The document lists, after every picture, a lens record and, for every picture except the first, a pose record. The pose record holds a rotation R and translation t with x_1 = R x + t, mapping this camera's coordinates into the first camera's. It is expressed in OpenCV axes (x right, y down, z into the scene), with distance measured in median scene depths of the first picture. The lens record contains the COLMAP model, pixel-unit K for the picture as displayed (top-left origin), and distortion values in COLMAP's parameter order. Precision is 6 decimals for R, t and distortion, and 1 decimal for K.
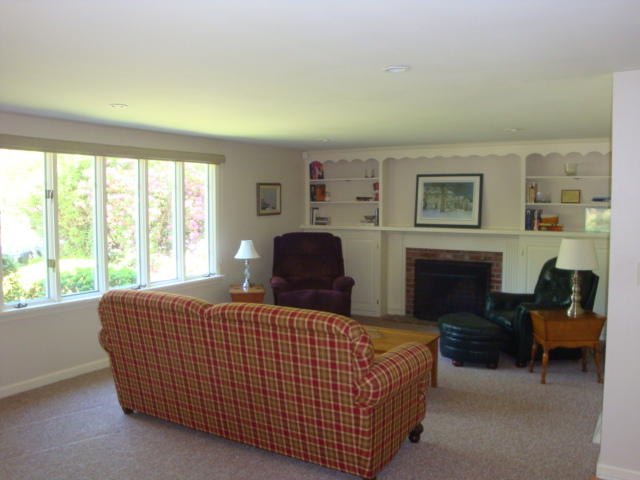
lens RADIAL K [[606.4, 0, 334.1], [0, 606.4, 241.0], [0, 0, 1]] dist [-0.119513, 0.165766]
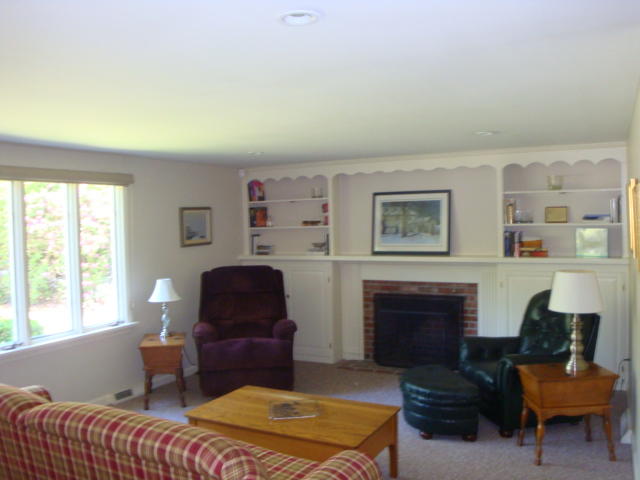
lens RADIAL K [[606.4, 0, 334.1], [0, 606.4, 241.0], [0, 0, 1]] dist [-0.119513, 0.165766]
pose [[0.998537, -0.025576, 0.047647, 0.045684], [0.027141, 0.999103, -0.032500, -0.018967], [-0.046773, 0.033746, 0.998335, 0.182680]]
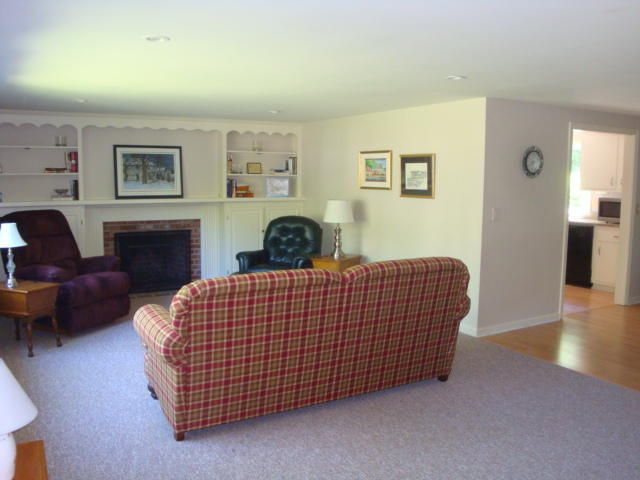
lens RADIAL K [[591.0, 0, 320.0], [0, 591.0, 240.0], [0, 0, 1]] dist [-0.098659, 0.003063]
pose [[0.479700, -0.092592, 0.872534, -0.586260], [0.055410, 0.995628, 0.075192, -0.012098], [-0.875681, 0.012278, 0.482733, 0.303193]]
